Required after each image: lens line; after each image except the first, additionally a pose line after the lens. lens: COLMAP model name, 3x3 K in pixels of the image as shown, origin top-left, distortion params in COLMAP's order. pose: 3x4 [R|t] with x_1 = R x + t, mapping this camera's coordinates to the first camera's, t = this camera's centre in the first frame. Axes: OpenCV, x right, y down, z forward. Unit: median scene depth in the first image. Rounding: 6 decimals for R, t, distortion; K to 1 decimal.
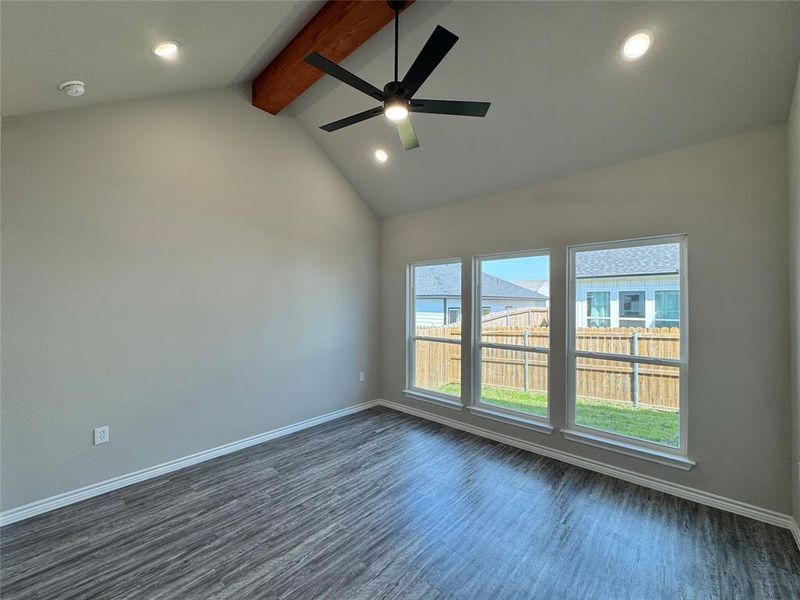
lens RADIAL K [[319.3, 0, 400.7], [0, 319.3, 298.9], [0, 0, 1]] dist [-0.002765, -0.000004]
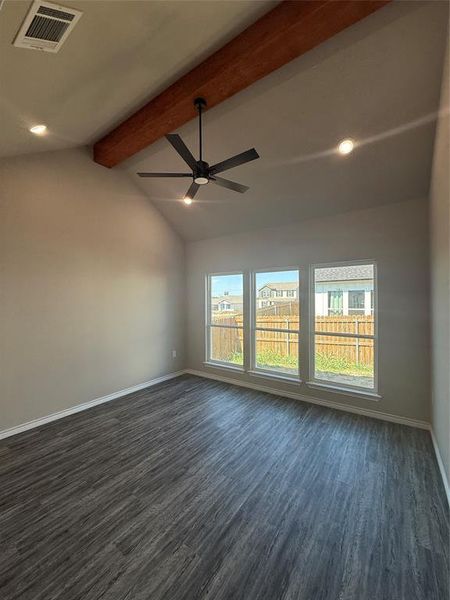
lens RADIAL K [[239.5, 0, 226.0], [0, 239.5, 298.4], [0, 0, 1]] dist [-0.002765, -0.000004]
pose [[0.992984, -0.010680, 0.117762, -0.027366], [0.009339, 0.999885, 0.011937, -0.021161], [-0.117876, -0.010753, 0.992970, -0.133776]]
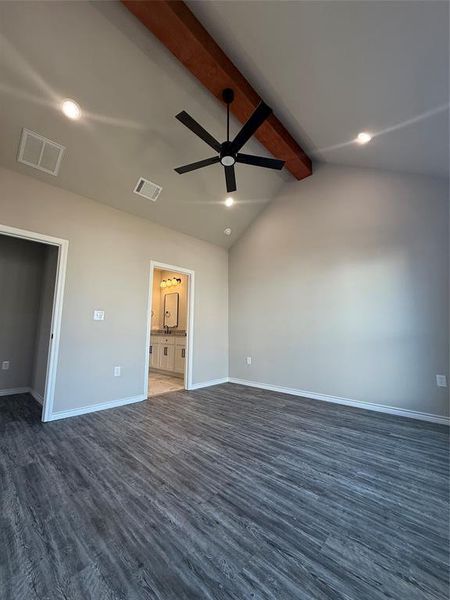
lens RADIAL K [[239.5, 0, 226.0], [0, 239.5, 298.4], [0, 0, 1]] dist [-0.002765, -0.000004]
pose [[-0.017144, -0.139535, -0.990069, 0.839338], [0.009778, 0.990143, -0.139715, 0.196425], [0.999805, -0.012076, -0.015611, 0.790456]]
